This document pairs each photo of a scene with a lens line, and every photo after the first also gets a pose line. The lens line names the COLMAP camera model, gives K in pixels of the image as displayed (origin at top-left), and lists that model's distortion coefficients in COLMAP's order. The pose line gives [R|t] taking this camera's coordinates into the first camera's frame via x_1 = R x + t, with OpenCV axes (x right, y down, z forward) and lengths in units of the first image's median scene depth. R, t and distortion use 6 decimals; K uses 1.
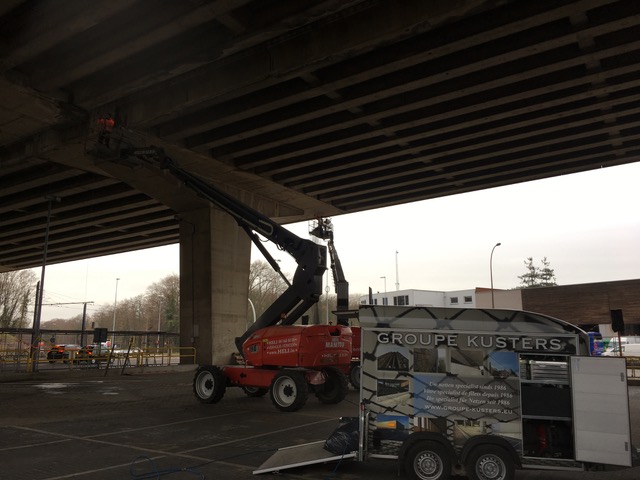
lens RADIAL K [[541.8, 0, 319.7], [0, 541.8, 238.9], [0, 0, 1]] dist [0.081572, -0.087931]
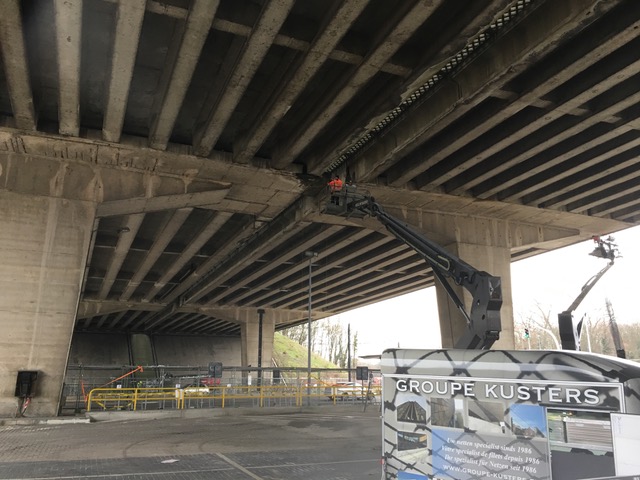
lens RADIAL K [[541.8, 0, 319.4], [0, 541.8, 238.2], [0, 0, 1]] dist [0.081572, -0.087931]
pose [[0.832646, -0.137065, -0.536576, 0.210242], [0.102623, 0.990296, -0.093715, 0.003099], [0.544214, 0.022967, 0.838632, 0.057778]]
